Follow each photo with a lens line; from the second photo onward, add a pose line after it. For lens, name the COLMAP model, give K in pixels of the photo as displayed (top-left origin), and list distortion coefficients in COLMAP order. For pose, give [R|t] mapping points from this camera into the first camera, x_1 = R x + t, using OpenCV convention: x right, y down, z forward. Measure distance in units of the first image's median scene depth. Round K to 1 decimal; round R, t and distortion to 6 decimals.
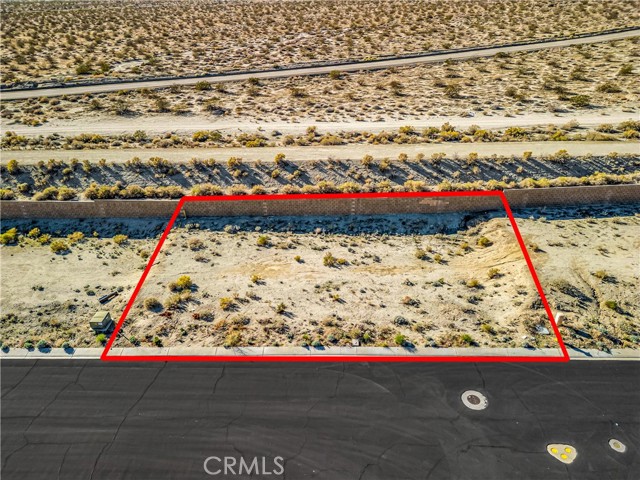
lens RADIAL K [[445.8, 0, 317.9], [0, 445.8, 239.2], [0, 0, 1]] dist [0.079484, -0.082311]
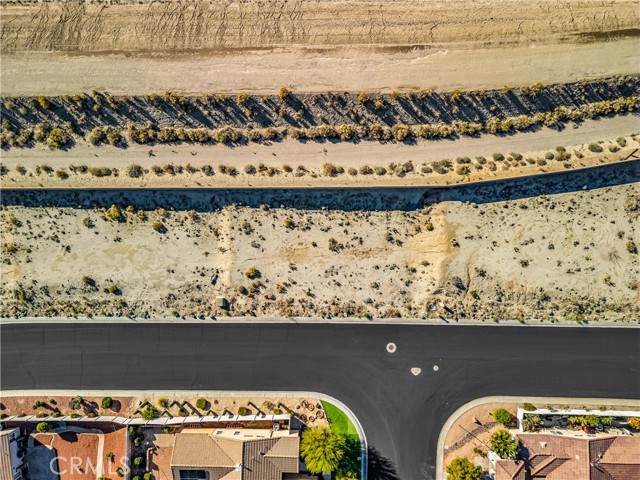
lens RADIAL K [[445.8, 0, 317.9], [0, 445.8, 239.2], [0, 0, 1]] dist [0.079484, -0.082311]
pose [[0.998923, -0.044823, -0.012009, -0.006118], [0.032235, 0.484125, 0.874405, -1.350817], [-0.033379, -0.873850, 0.485048, 0.203425]]
